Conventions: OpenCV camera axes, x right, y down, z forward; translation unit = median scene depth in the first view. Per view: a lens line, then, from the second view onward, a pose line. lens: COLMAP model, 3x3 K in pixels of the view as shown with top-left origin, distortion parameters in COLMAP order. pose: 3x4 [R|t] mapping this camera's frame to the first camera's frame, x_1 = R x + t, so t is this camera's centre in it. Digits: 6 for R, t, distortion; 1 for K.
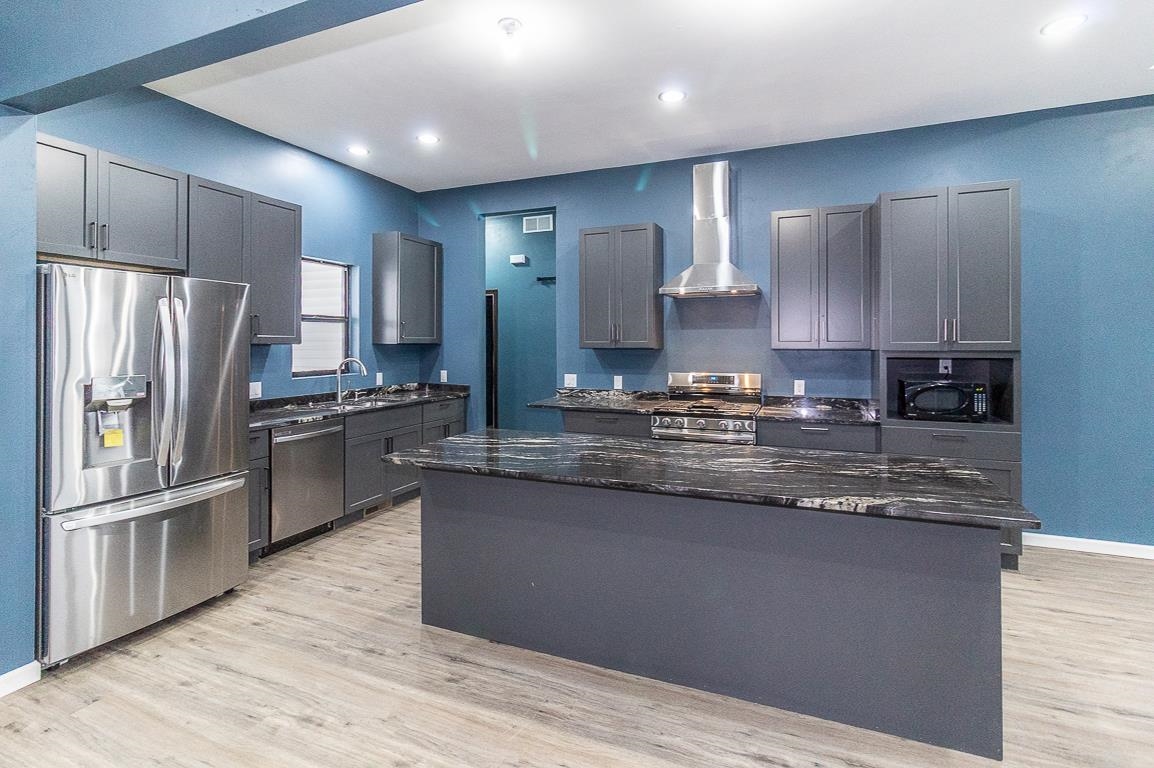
lens RADIAL K [[551.7, 0, 568.2], [0, 551.7, 339.1], [0, 0, 1]] dist [-0.001210, -0.000098]
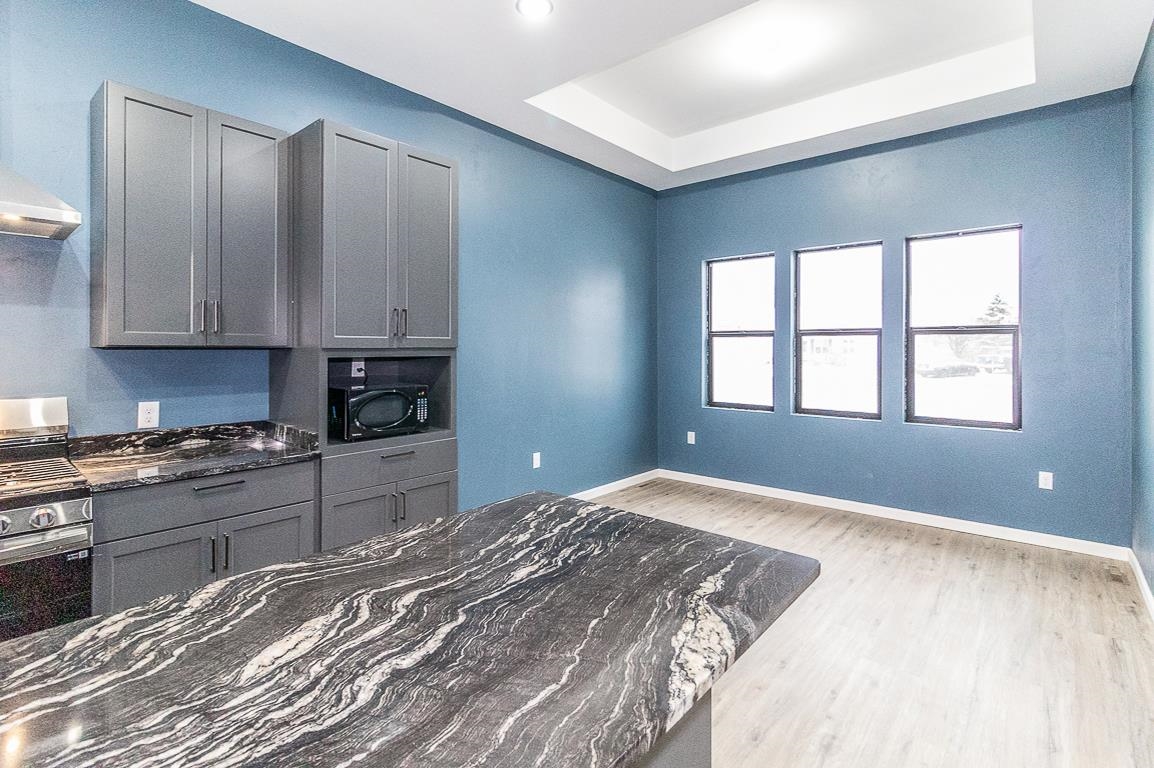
lens RADIAL K [[540.2, 0, 577.6], [0, 540.2, 347.9], [0, 0, 1]] dist [0.001752, 0.000124]
pose [[0.303184, 0.000819, 0.952932, 0.019296], [-0.009481, 0.999953, 0.002157, 0.013056], [-0.952885, -0.009689, 0.303178, 0.404377]]
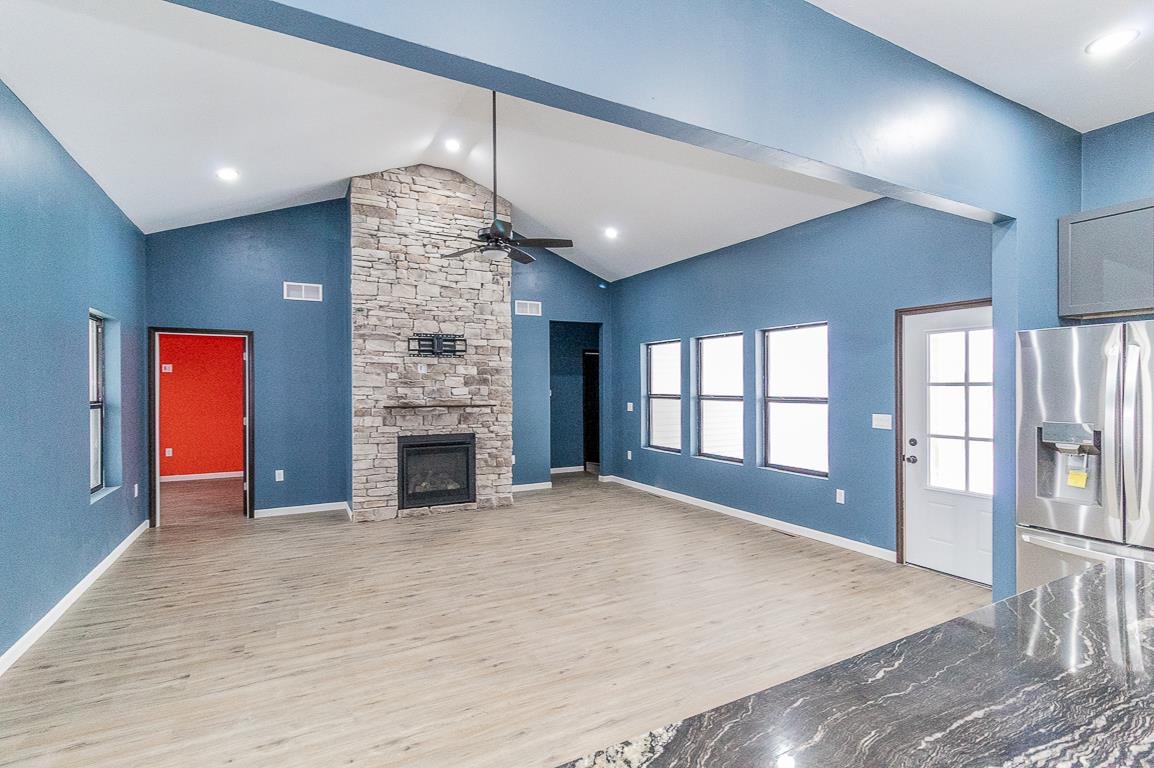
lens RADIAL K [[541.3, 0, 584.8], [0, 541.3, 389.4], [0, 0, 1]] dist [-0.000455, 0.000471]
pose [[-0.616945, 0.006545, -0.786979, 0.368147], [0.010059, 0.999949, 0.000430, -0.005845], [0.786942, -0.007651, -0.616979, 0.525201]]
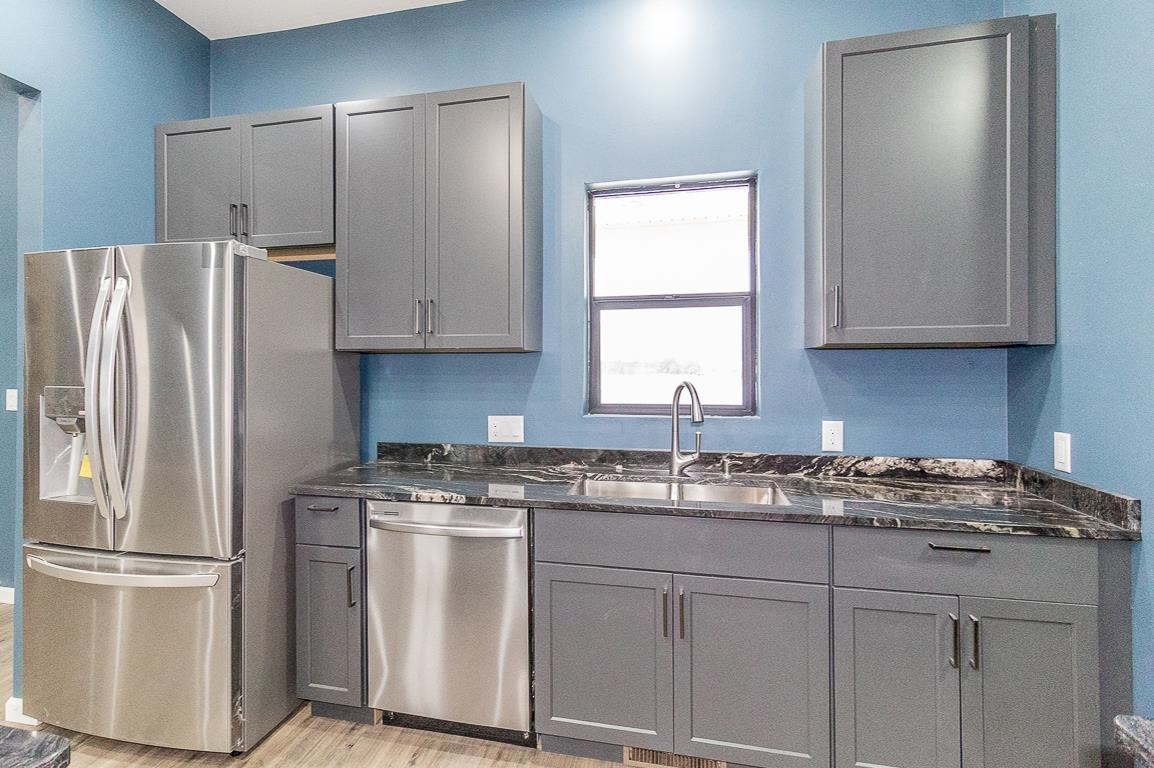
lens RADIAL K [[569.5, 0, 538.5], [0, 569.5, 369.3], [0, 0, 1]] dist [-0.003151, -0.000327]
pose [[0.161419, -0.003257, -0.986881, 0.042197], [0.007168, 0.999972, -0.002127, 0.027960], [0.986860, -0.006731, 0.161438, 0.875472]]
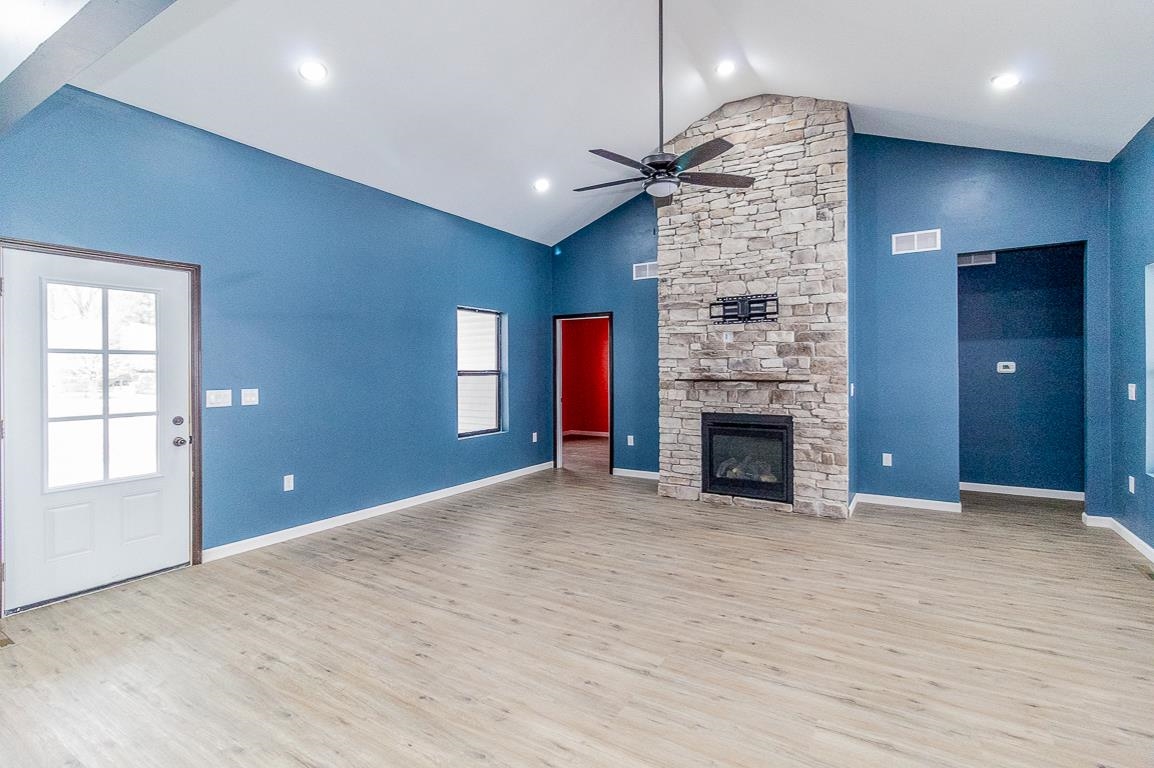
lens RADIAL K [[545.4, 0, 581.0], [0, 545.4, 371.3], [0, 0, 1]] dist [0.000666, 0.000093]
pose [[-0.989541, 0.005098, 0.144159, -0.326510], [0.004434, 0.999978, -0.004924, 0.018623], [-0.144180, -0.004234, -0.989542, 0.601422]]
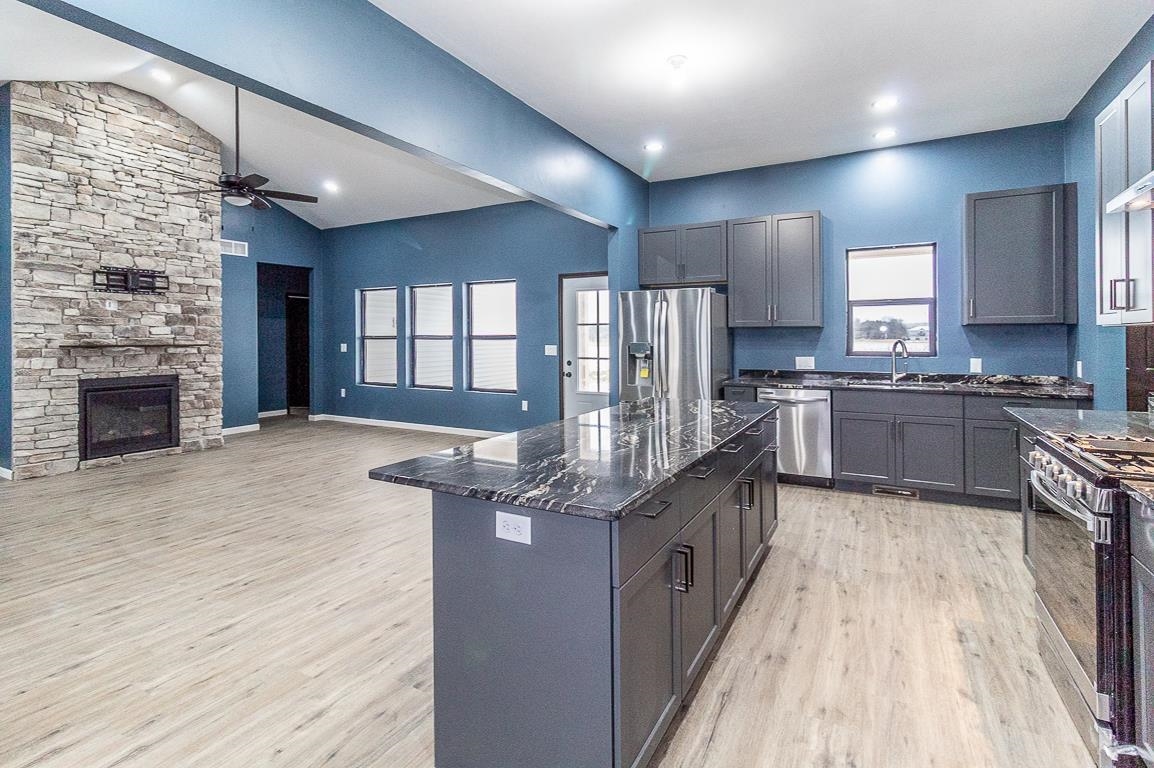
lens RADIAL K [[541.8, 0, 578.6], [0, 541.8, 338.4], [0, 0, 1]] dist [0.001360, 0.000592]
pose [[-0.101856, 0.004508, -0.994789, 0.695158], [0.011262, 0.999931, 0.003378, 0.023631], [0.994735, -0.010859, -0.101900, 0.564345]]
